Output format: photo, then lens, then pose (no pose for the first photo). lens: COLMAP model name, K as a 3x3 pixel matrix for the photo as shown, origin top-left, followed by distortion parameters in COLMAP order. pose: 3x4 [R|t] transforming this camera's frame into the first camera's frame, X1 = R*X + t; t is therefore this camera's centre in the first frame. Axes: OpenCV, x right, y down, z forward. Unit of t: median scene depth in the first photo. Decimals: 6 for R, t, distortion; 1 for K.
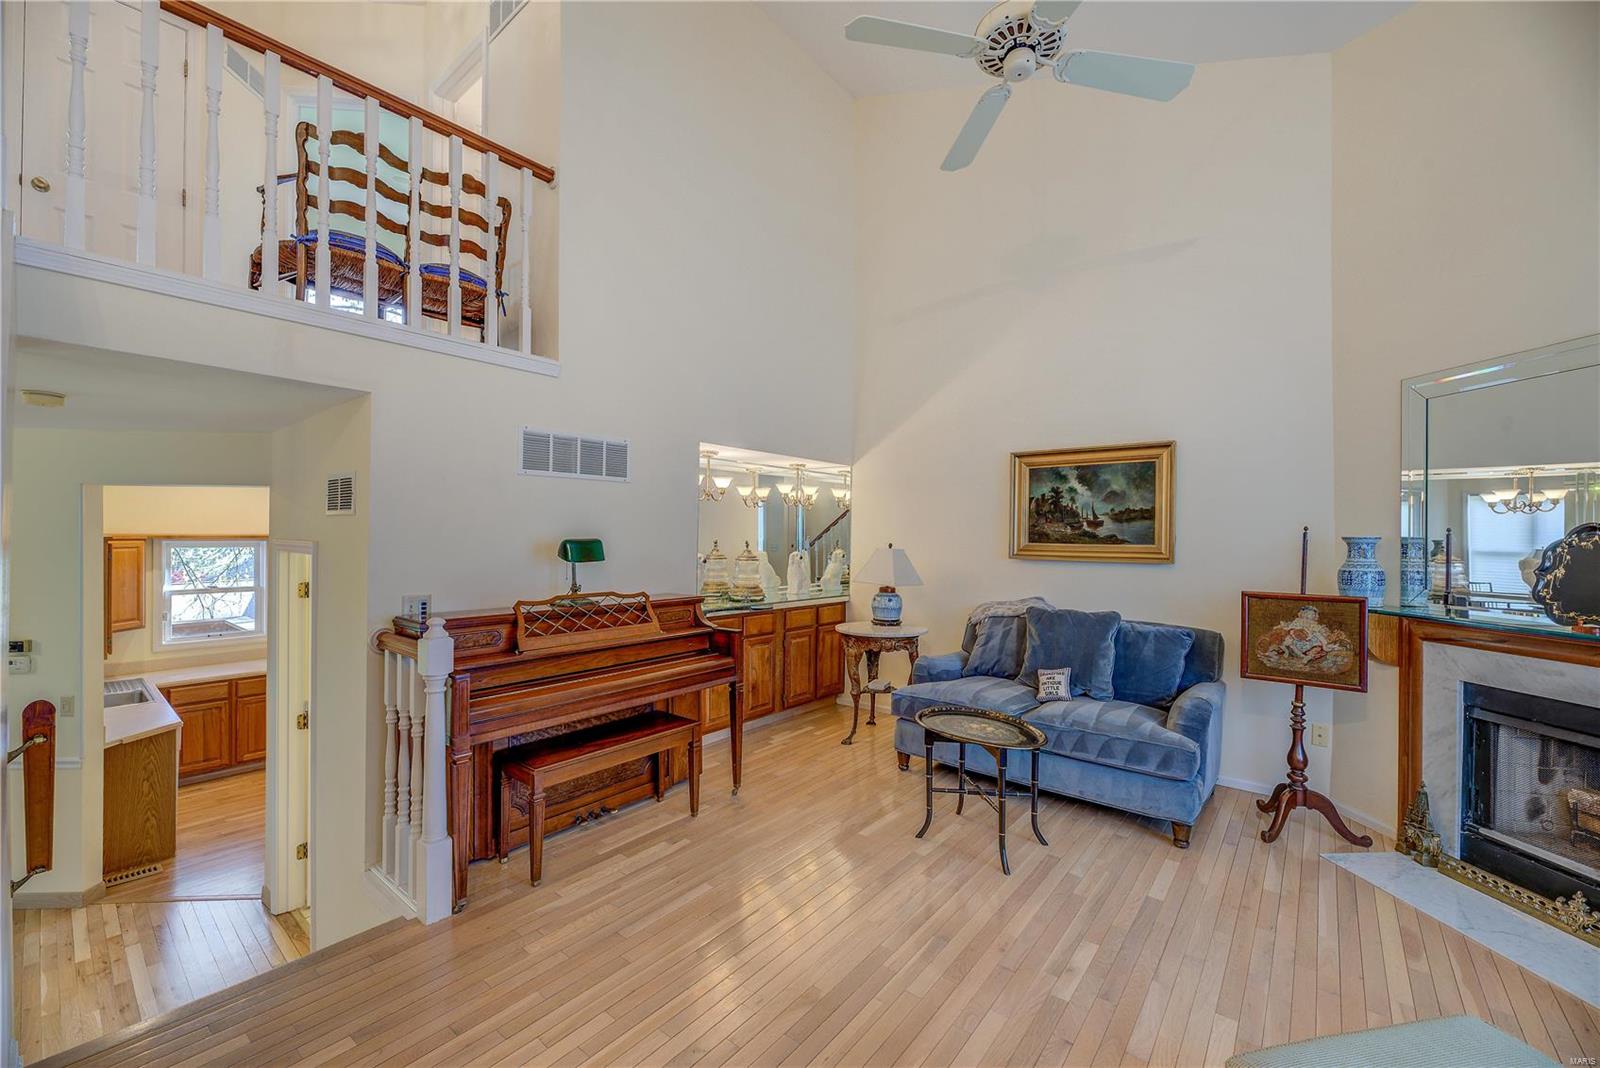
lens RADIAL K [[640.4, 0, 797.2], [0, 640.4, 541.5], [0, 0, 1]] dist [-0.001125, -0.000332]
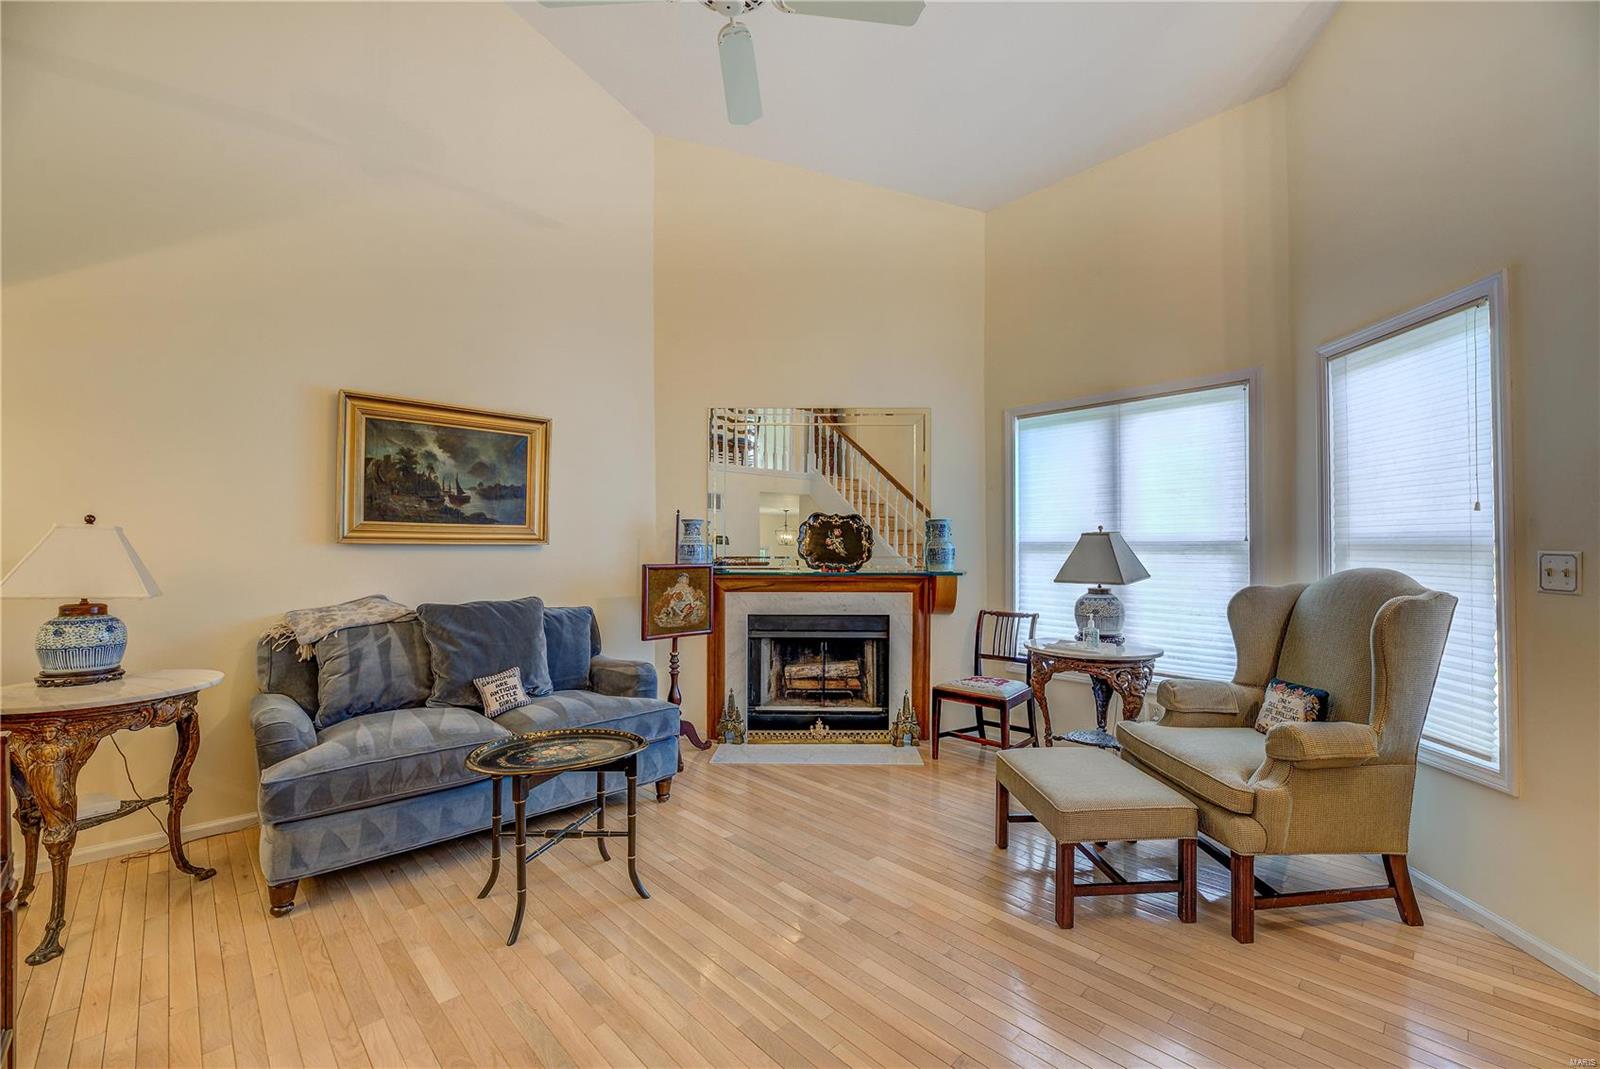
lens RADIAL K [[665.9, 0, 830.2], [0, 665.9, 537.2], [0, 0, 1]] dist [-0.000530, -0.000142]
pose [[0.098557, 0.003440, 0.995126, -0.366918], [0.004124, 0.999984, -0.003865, 0.028299], [-0.995123, 0.004484, 0.098541, 0.452722]]
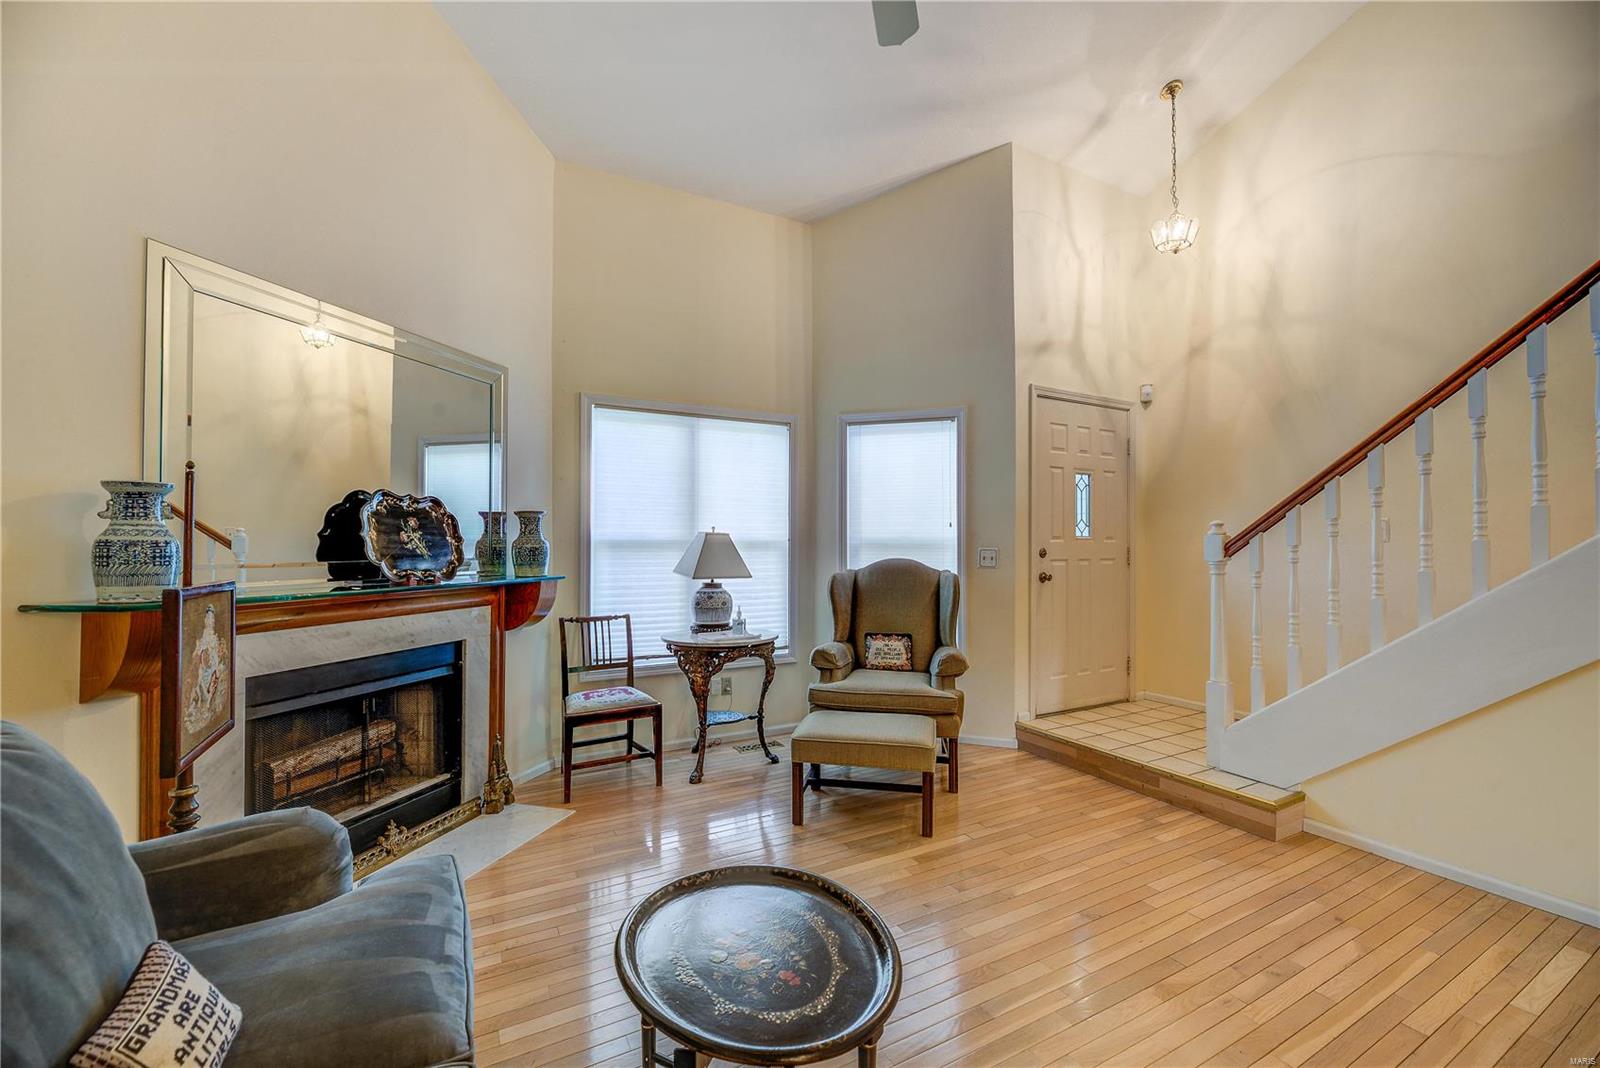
lens RADIAL K [[640.4, 0, 797.2], [0, 640.4, 541.5], [0, 0, 1]] dist [-0.001125, -0.000332]
pose [[-0.925729, -0.009855, 0.378058, 0.086064], [-0.010222, 0.999947, 0.001036, 0.030902], [-0.378049, -0.002905, -0.925781, 1.026445]]
